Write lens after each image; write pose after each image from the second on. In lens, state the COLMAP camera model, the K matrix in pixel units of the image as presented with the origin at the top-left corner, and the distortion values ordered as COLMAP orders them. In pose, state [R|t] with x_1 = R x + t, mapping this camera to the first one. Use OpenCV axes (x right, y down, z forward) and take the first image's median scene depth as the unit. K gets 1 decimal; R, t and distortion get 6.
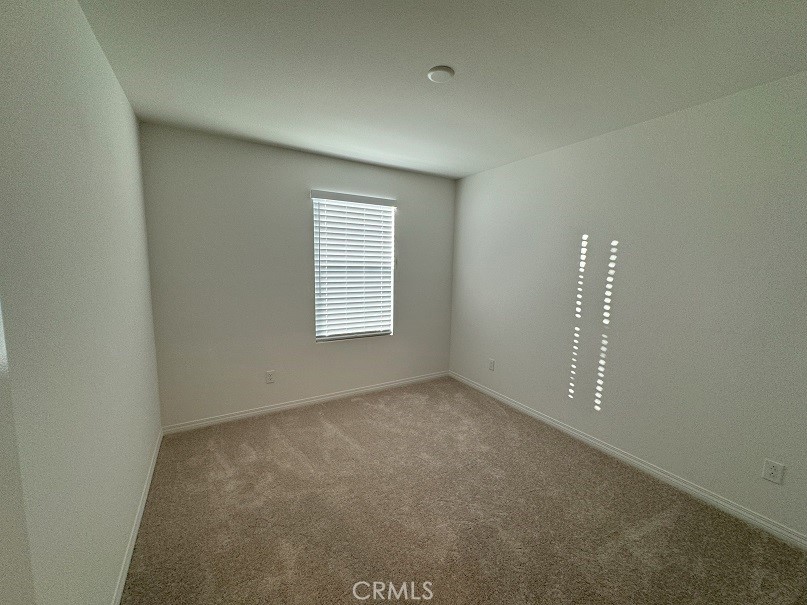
lens RADIAL K [[321.1, 0, 403.6], [0, 321.1, 300.5], [0, 0, 1]] dist [-0.004440, -0.000136]
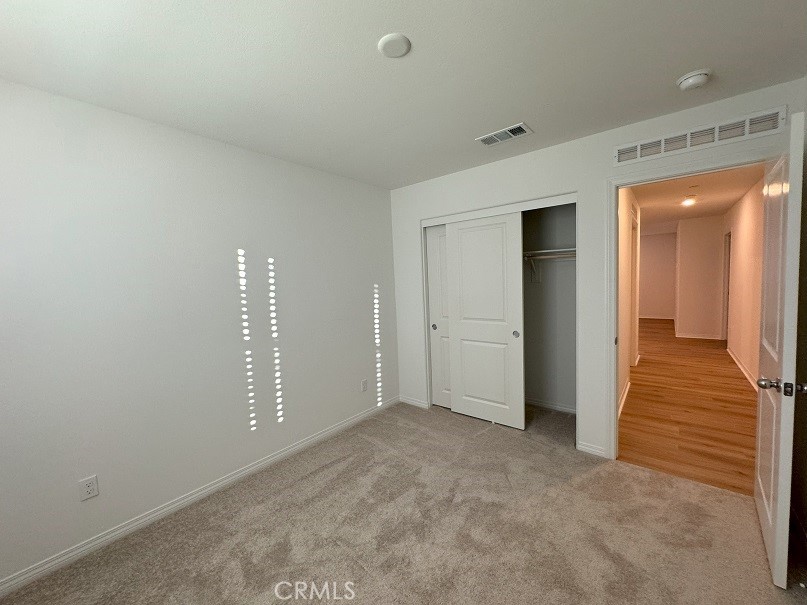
lens RADIAL K [[321.1, 0, 405.9], [0, 321.1, 303.4], [0, 0, 1]] dist [-0.004440, -0.000136]
pose [[-0.341230, -0.072405, 0.937187, -0.462346], [0.146950, 0.980661, 0.129268, -0.102343], [-0.928422, 0.181830, -0.323990, 0.879520]]
